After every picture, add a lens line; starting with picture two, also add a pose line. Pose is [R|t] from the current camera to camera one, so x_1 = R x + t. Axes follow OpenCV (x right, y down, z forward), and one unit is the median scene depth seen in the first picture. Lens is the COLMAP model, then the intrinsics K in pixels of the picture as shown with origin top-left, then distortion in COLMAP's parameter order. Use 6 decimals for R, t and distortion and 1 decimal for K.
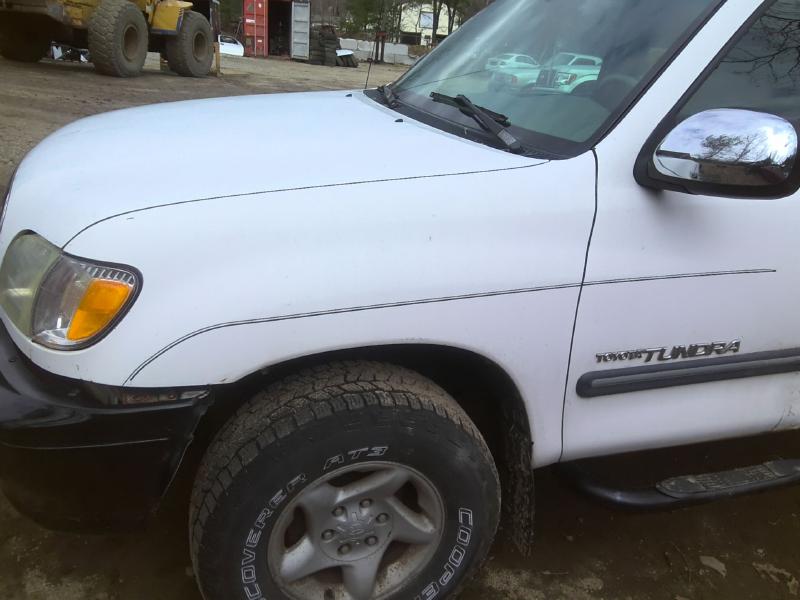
lens RADIAL K [[667.6, 0, 396.6], [0, 667.6, 295.3], [0, 0, 1]] dist [0.112306, -0.171635]
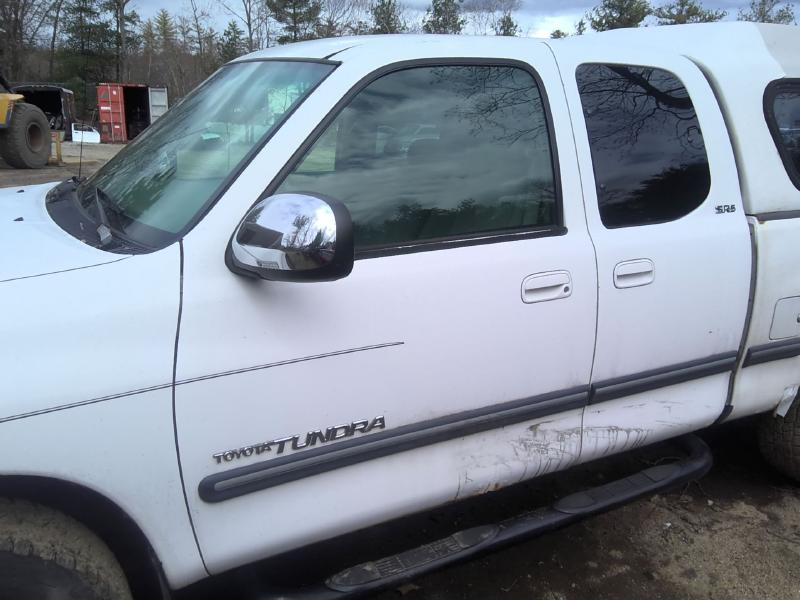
lens RADIAL K [[667.6, 0, 396.6], [0, 667.6, 295.3], [0, 0, 1]] dist [0.112306, -0.171635]
pose [[0.983458, -0.096316, 0.153408, 0.398484], [0.110993, 0.989724, -0.090154, -0.017508], [-0.143148, 0.105689, 0.984042, 0.022164]]
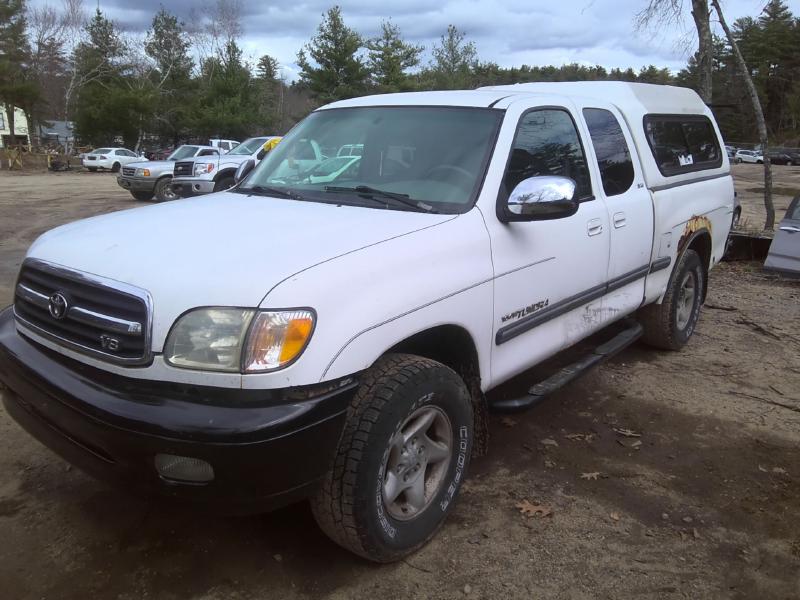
lens RADIAL K [[667.6, 0, 389.2], [0, 667.6, 287.7], [0, 0, 1]] dist [0.114075, -0.175321]
pose [[0.838799, -0.183551, 0.512567, -0.786689], [0.247986, 0.966931, -0.059563, 0.041135], [-0.484684, 0.177071, 0.856579, -0.352454]]
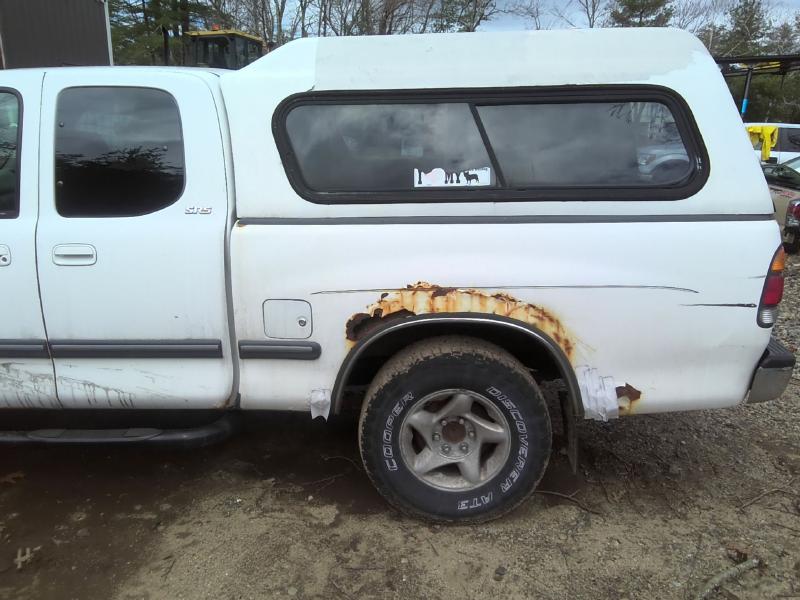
lens RADIAL K [[667.6, 0, 396.6], [0, 667.6, 295.3], [0, 0, 1]] dist [0.112306, -0.171635]
pose [[0.937402, 0.020213, -0.347662, 2.128009], [-0.066086, 0.990499, -0.120599, 0.099349], [0.341921, 0.136025, 0.929832, 0.012224]]
